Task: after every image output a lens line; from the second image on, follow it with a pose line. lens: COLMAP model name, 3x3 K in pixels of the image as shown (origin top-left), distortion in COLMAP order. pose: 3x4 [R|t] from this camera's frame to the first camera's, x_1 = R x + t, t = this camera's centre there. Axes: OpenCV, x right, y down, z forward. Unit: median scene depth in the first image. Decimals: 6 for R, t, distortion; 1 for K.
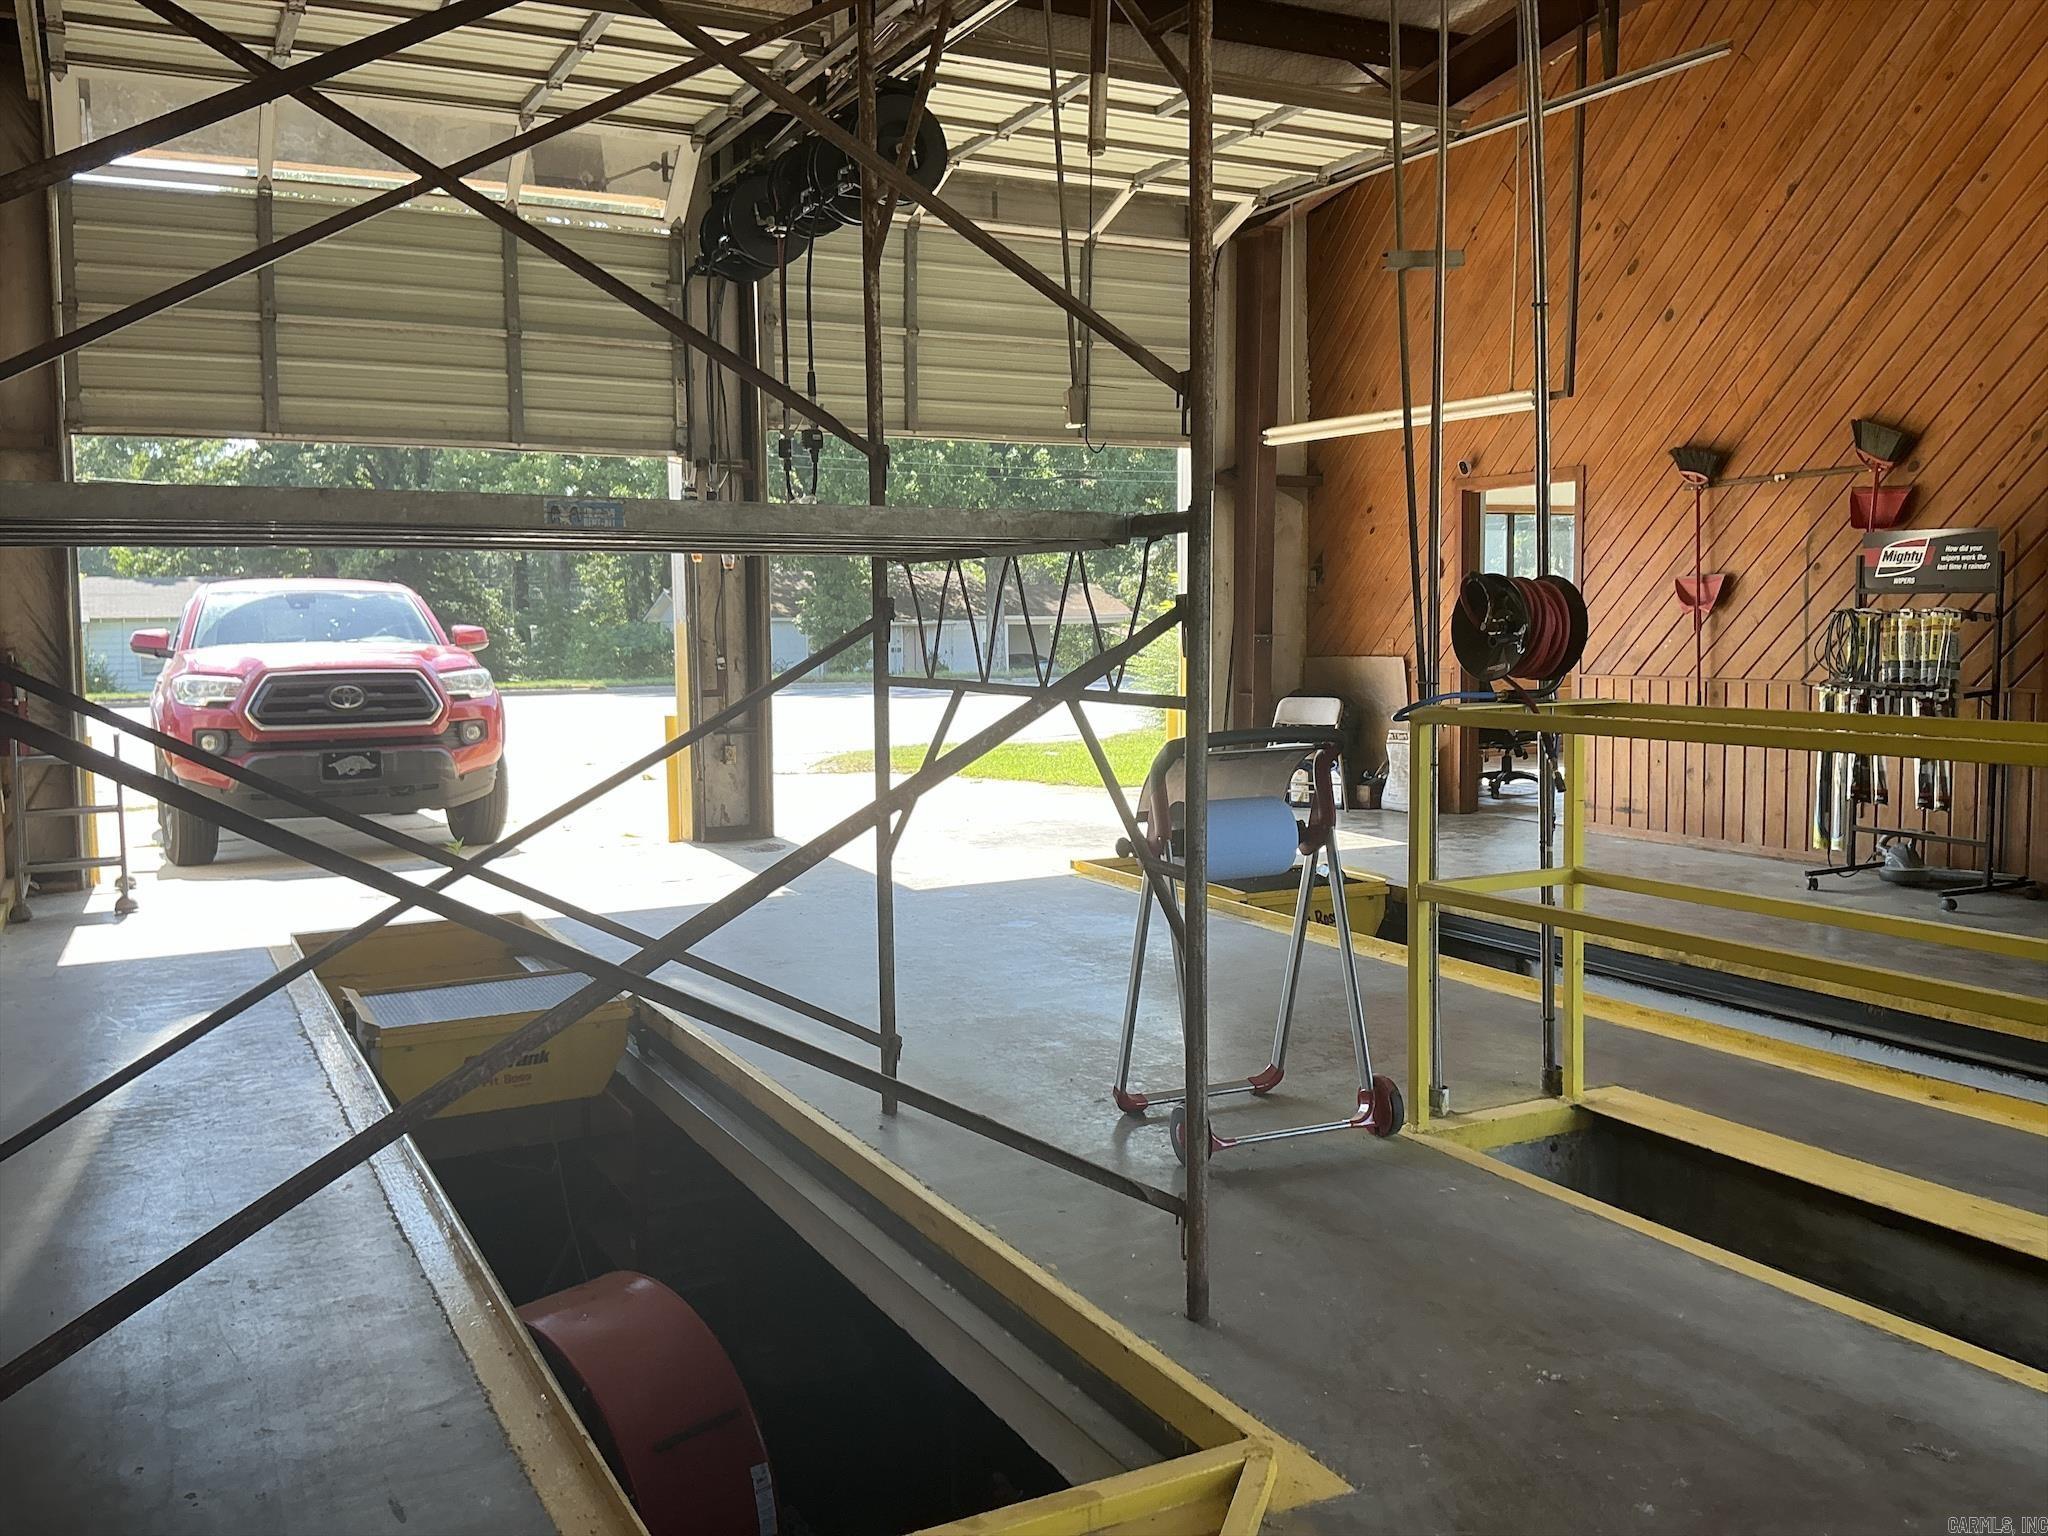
lens RADIAL K [[1713.6, 0, 1023.2], [0, 1713.6, 783.1], [0, 0, 1]] dist [0.133279, -0.271887]
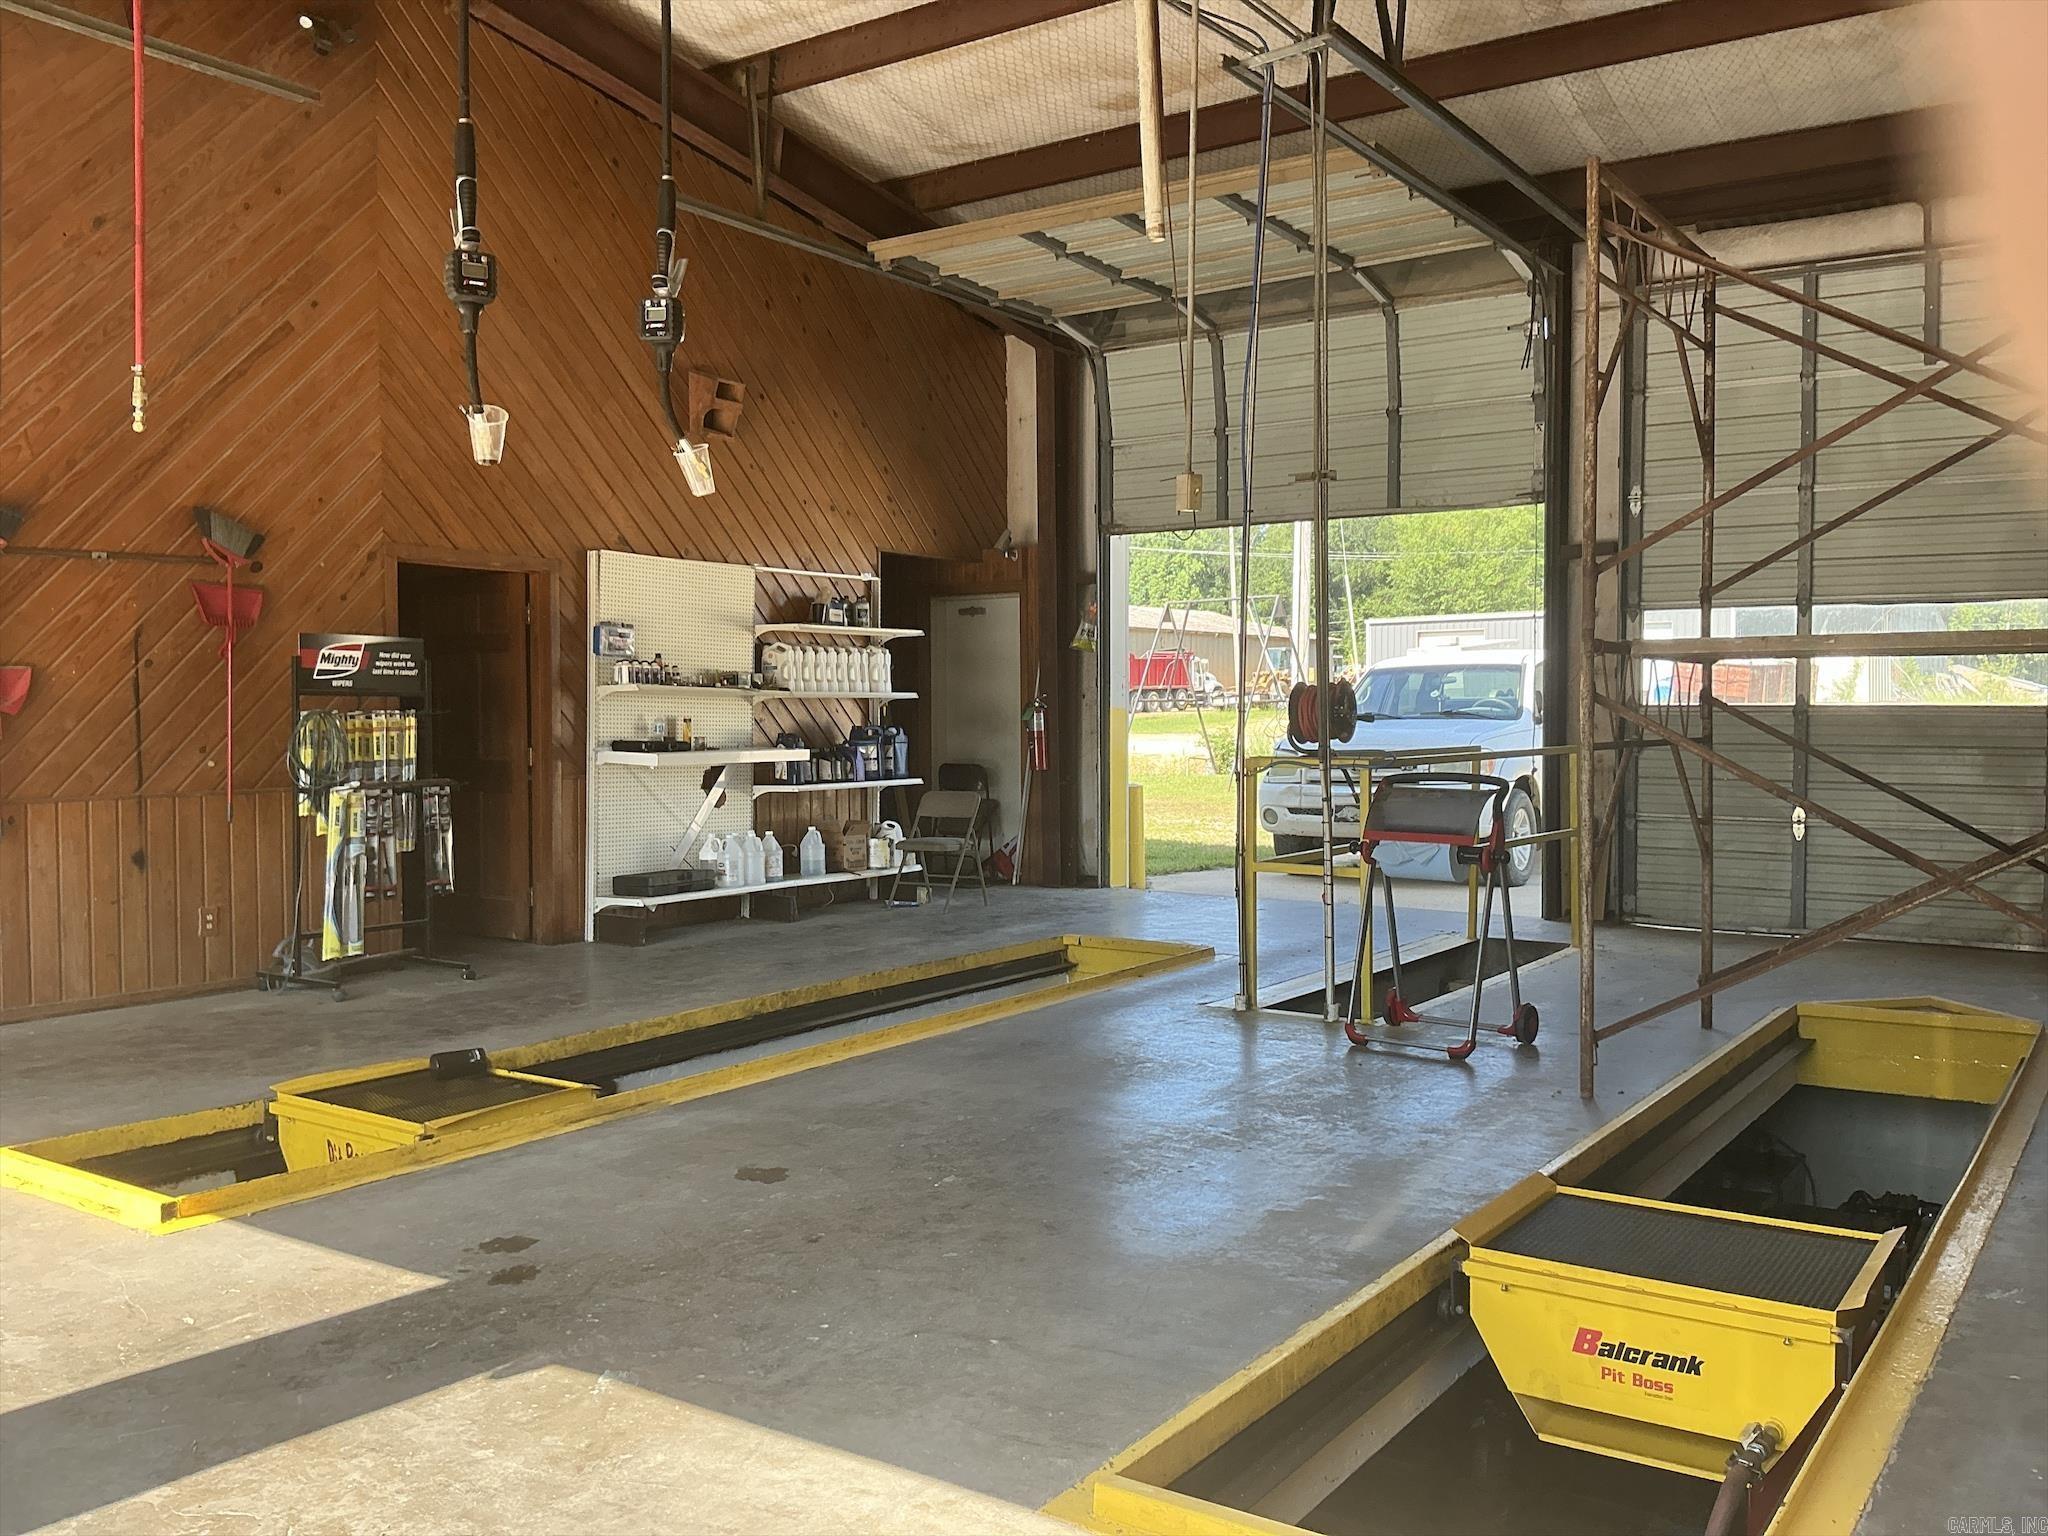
lens RADIAL K [[1713.6, 0, 1023.2], [0, 1713.6, 783.1], [0, 0, 1]] dist [0.133279, -0.271887]
pose [[-0.460519, -0.026918, 0.887242, -0.593183], [0.093251, 0.992542, 0.078514, -0.101955], [-0.882738, 0.118894, -0.454574, 1.130654]]
